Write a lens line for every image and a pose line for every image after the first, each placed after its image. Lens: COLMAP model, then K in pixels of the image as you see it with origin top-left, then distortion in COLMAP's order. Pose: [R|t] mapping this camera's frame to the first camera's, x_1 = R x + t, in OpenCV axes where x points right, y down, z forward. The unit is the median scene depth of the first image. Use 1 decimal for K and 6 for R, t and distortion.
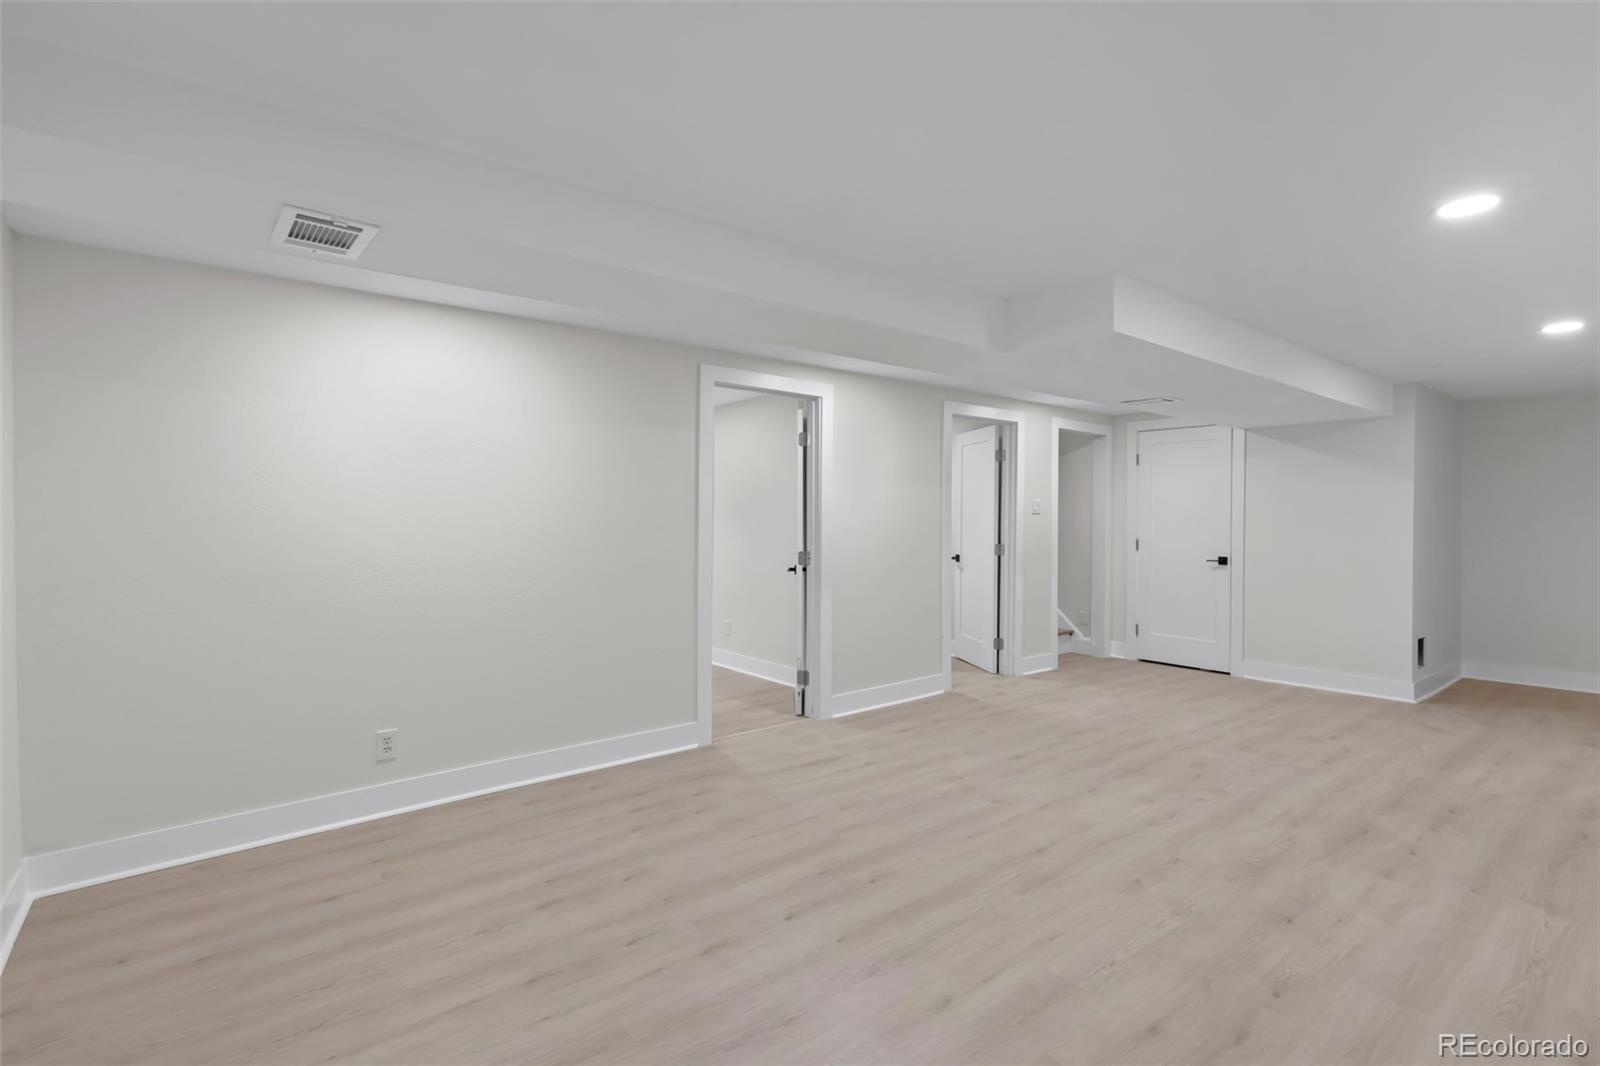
lens RADIAL K [[743.7, 0, 793.9], [0, 743.7, 531.3], [0, 0, 1]] dist [0.003264, 0.000244]
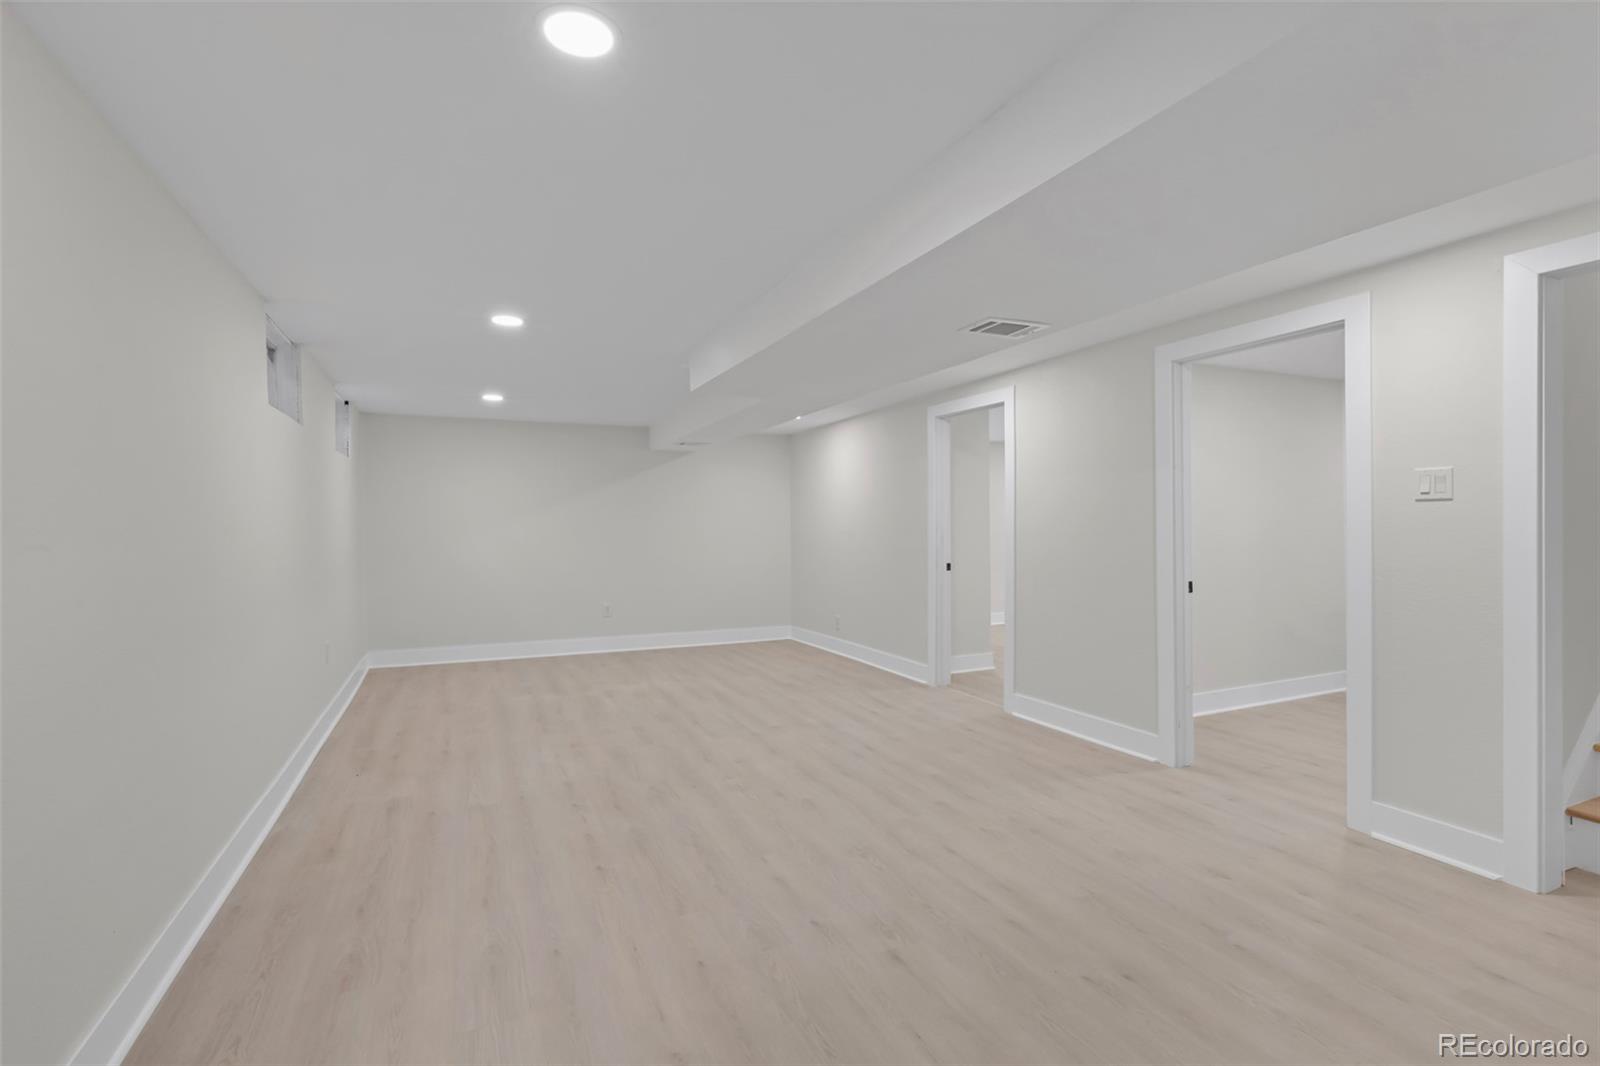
lens RADIAL K [[743.7, 0, 793.9], [0, 743.7, 531.3], [0, 0, 1]] dist [0.003264, 0.000244]
pose [[-0.258233, -0.001268, -0.966082, 1.411275], [-0.023324, 0.999716, 0.004923, 0.004129], [0.965801, 0.023804, -0.258190, 1.242027]]
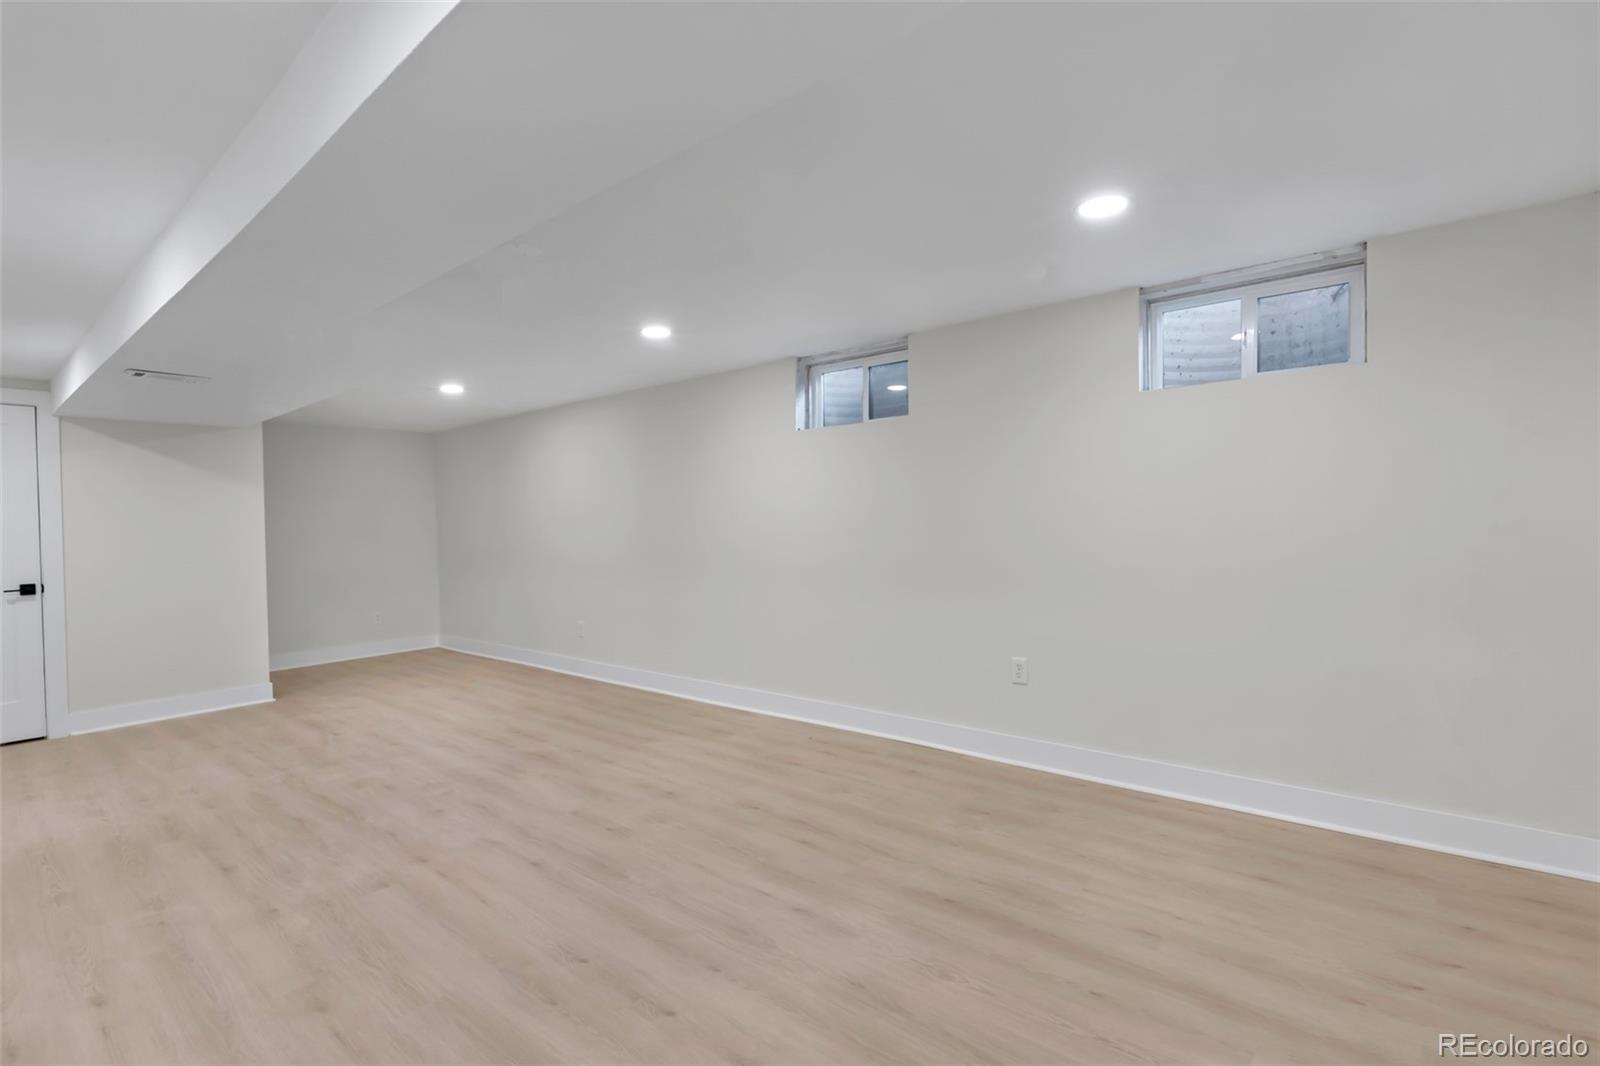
lens RADIAL K [[750.9, 0, 819.6], [0, 750.9, 529.5], [0, 0, 1]] dist [0.000797, 0.000076]
pose [[-0.200583, -0.008225, 0.979642, -0.525949], [0.040175, 0.999055, 0.016614, -0.001417], [-0.978853, 0.042690, -0.200063, 0.631193]]
